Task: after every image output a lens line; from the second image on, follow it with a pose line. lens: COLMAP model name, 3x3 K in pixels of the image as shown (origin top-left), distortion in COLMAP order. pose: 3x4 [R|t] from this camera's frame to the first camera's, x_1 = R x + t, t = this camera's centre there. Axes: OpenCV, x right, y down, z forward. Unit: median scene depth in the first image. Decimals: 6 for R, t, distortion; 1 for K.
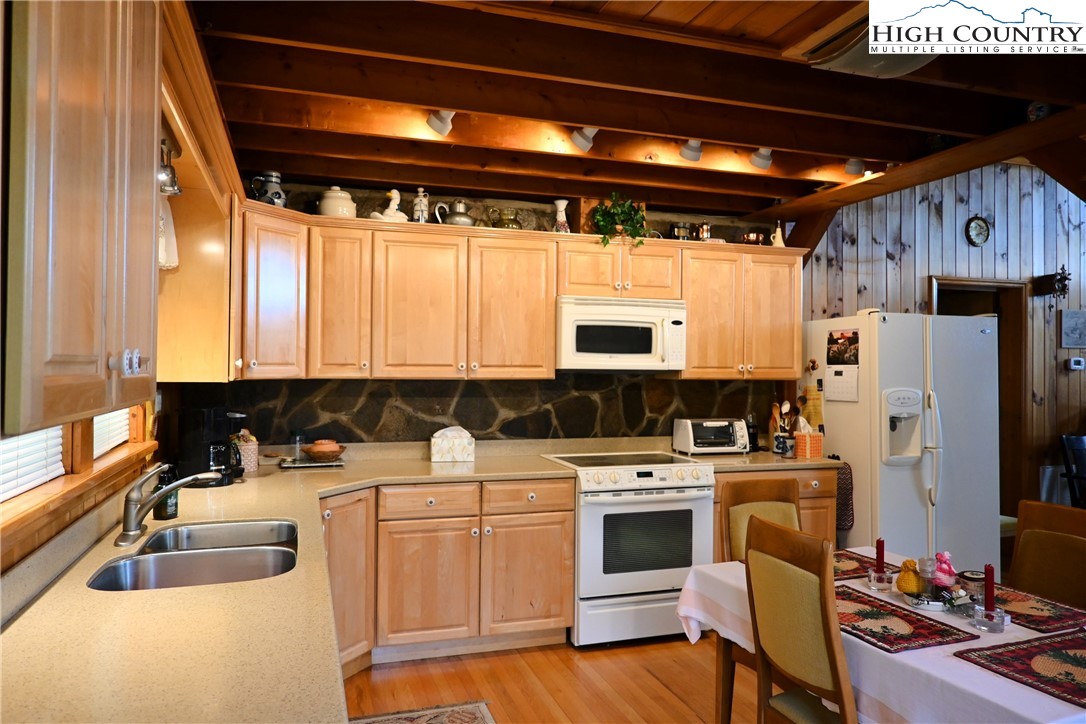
lens RADIAL K [[738.8, 0, 538.7], [0, 738.8, 364.2], [0, 0, 1]] dist [-0.005985, 0.003995]
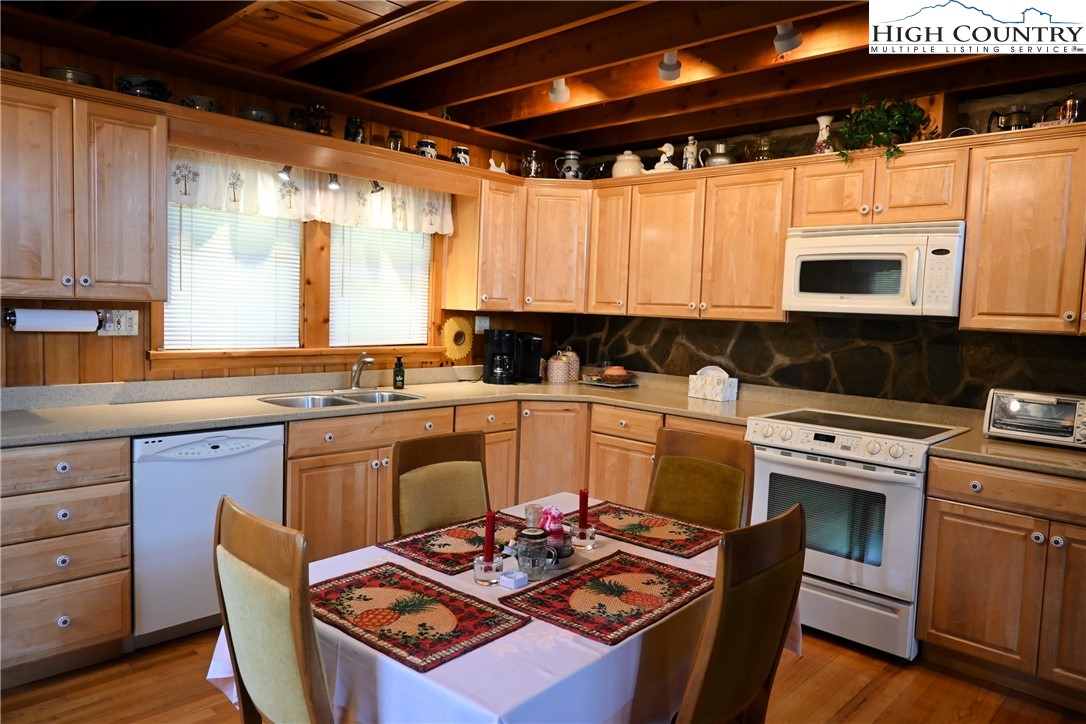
lens RADIAL K [[738.8, 0, 538.7], [0, 738.8, 364.2], [0, 0, 1]] dist [-0.005985, 0.003995]
pose [[0.467086, 0.078419, -0.880728, 0.688940], [-0.029639, 0.996888, 0.073043, 0.014537], [0.883715, -0.008013, 0.467957, 0.311886]]
